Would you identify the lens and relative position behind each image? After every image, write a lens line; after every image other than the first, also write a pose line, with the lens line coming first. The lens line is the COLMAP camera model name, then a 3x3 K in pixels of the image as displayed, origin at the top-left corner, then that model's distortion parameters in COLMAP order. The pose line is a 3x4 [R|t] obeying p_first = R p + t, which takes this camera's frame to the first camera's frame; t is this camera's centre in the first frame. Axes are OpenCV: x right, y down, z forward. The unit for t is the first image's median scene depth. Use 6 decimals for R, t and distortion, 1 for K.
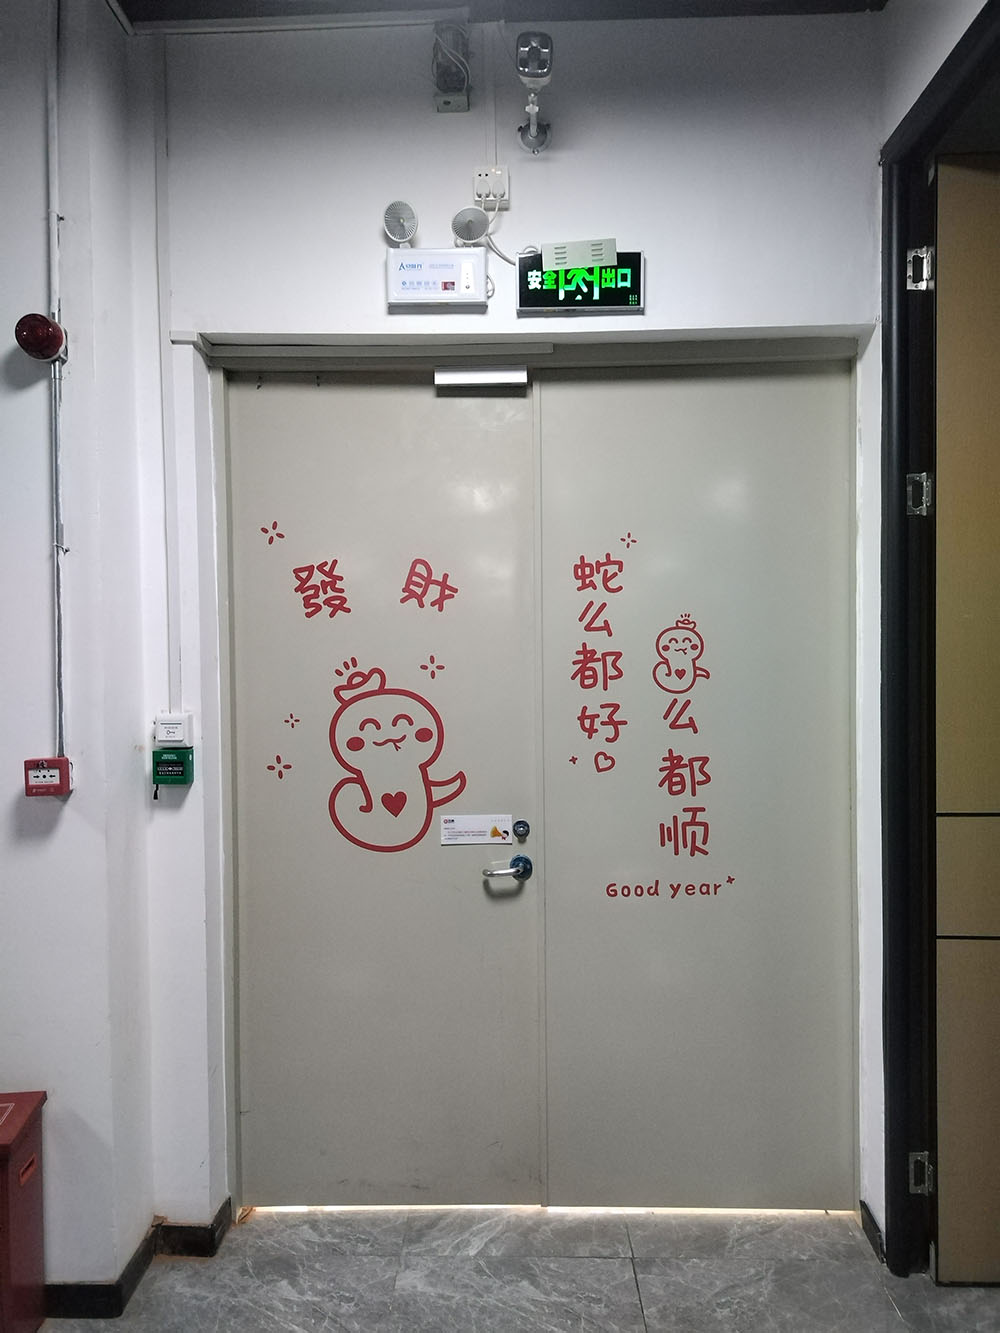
lens RADIAL K [[942.3, 0, 500.0], [0, 942.3, 666.5], [0, 0, 1]] dist [0.043981, -0.000027]
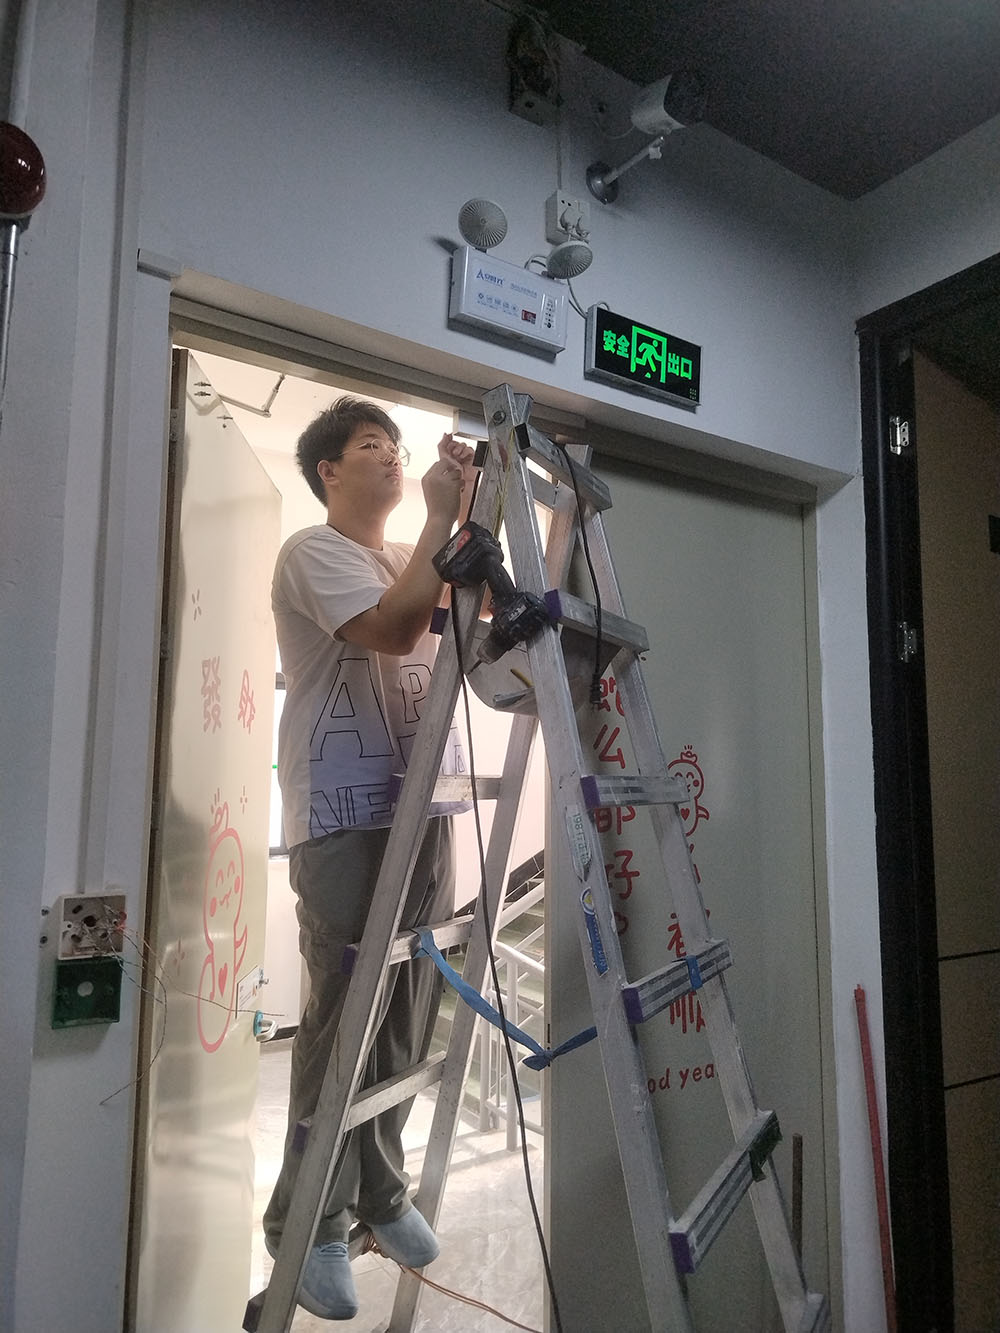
lens RADIAL K [[942.3, 0, 500.0], [0, 942.3, 666.5], [0, 0, 1]] dist [0.043981, -0.000027]
pose [[0.809450, 0.089425, 0.580339, -0.501372], [-0.006858, 0.989708, -0.142941, -0.001202], [-0.587149, 0.111724, 0.801732, 0.413301]]
